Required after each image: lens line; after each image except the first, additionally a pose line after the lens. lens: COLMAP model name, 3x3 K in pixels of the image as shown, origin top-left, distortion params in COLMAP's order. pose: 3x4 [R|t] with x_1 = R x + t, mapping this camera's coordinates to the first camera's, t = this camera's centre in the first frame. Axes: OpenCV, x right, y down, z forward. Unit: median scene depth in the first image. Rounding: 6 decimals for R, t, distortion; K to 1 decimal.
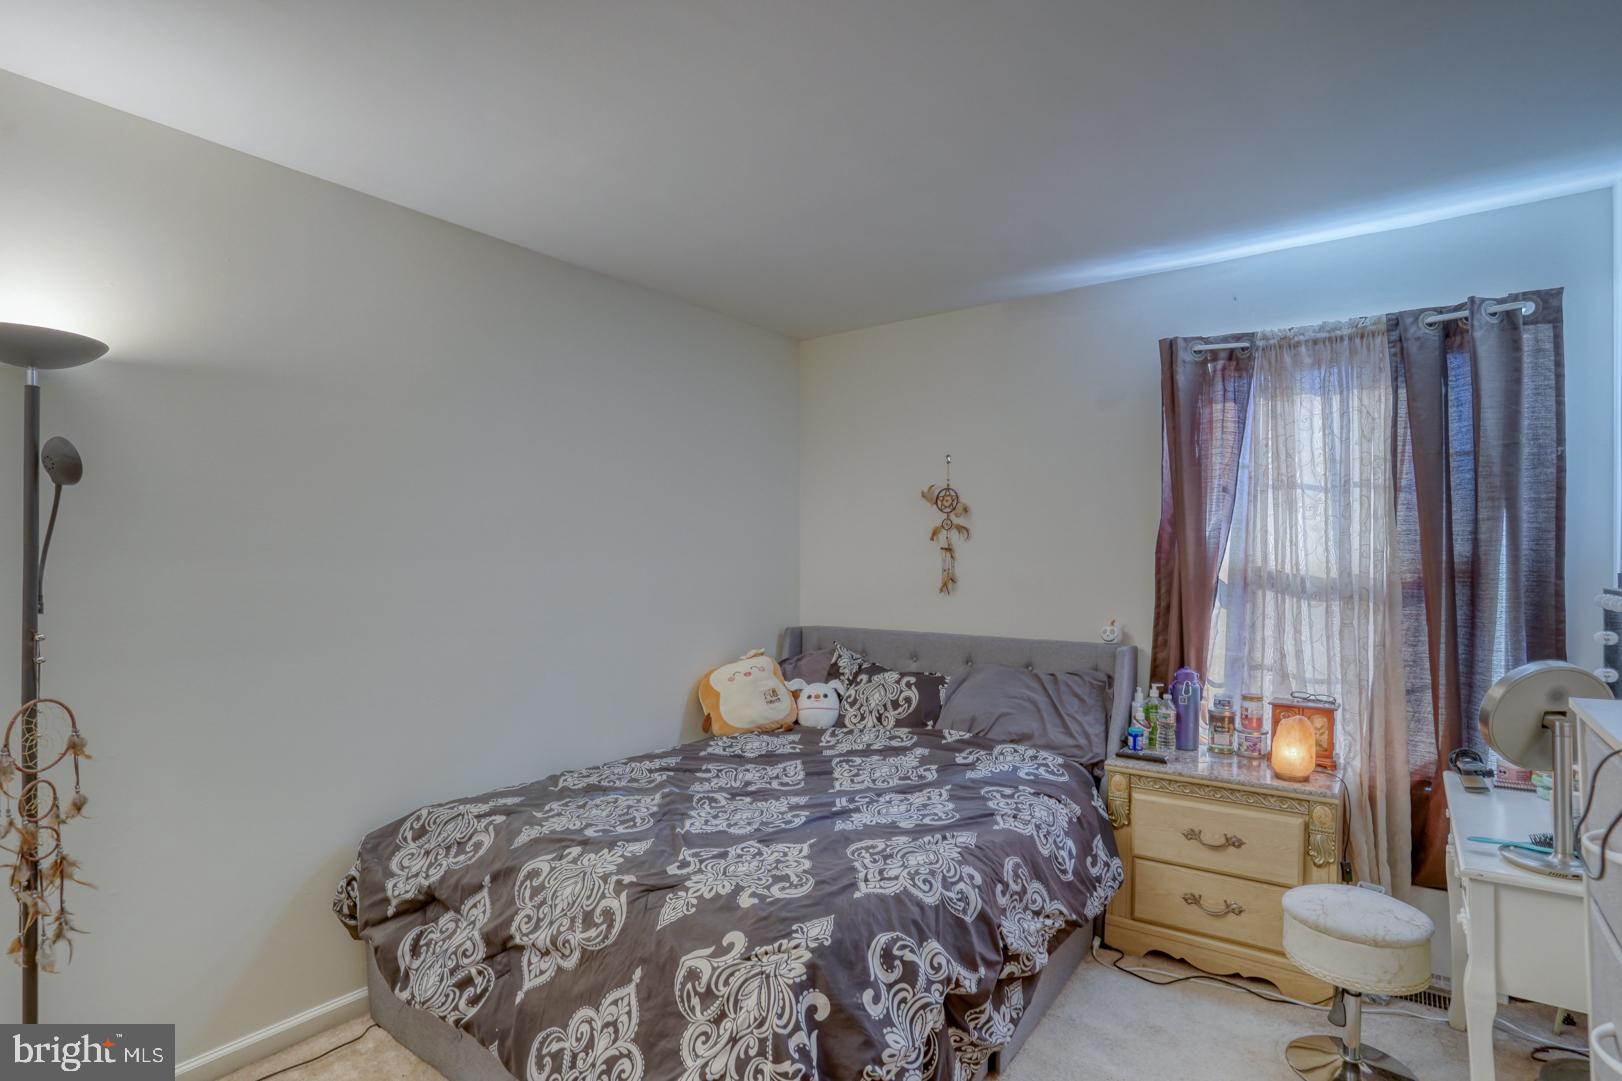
lens RADIAL K [[828.2, 0, 810.3], [0, 828.2, 555.2], [0, 0, 1]] dist [-0.089070, 0.040433]
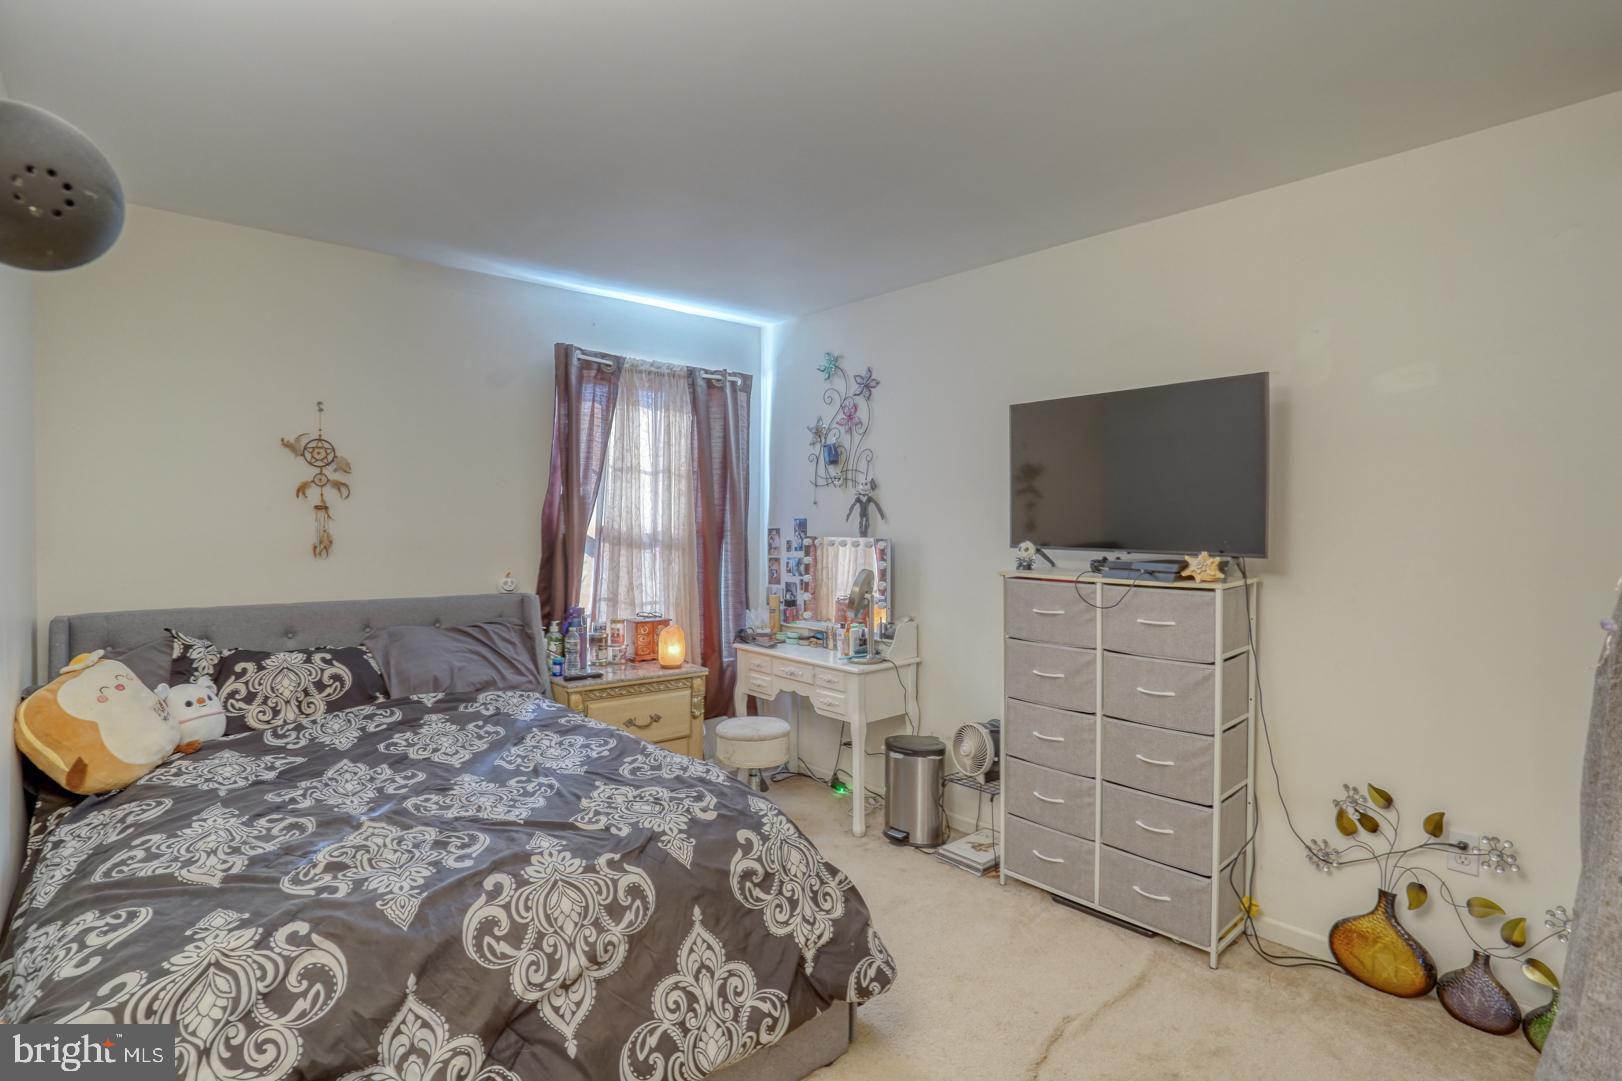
lens RADIAL K [[805.1, 0, 821.7], [0, 805.1, 528.5], [0, 0, 1]] dist [-0.077786, 0.035457]
pose [[0.190568, -0.005882, 0.981656, -0.786558], [-0.009861, 0.999920, 0.007905, 0.004595], [-0.981625, -0.011187, 0.190495, 0.428442]]
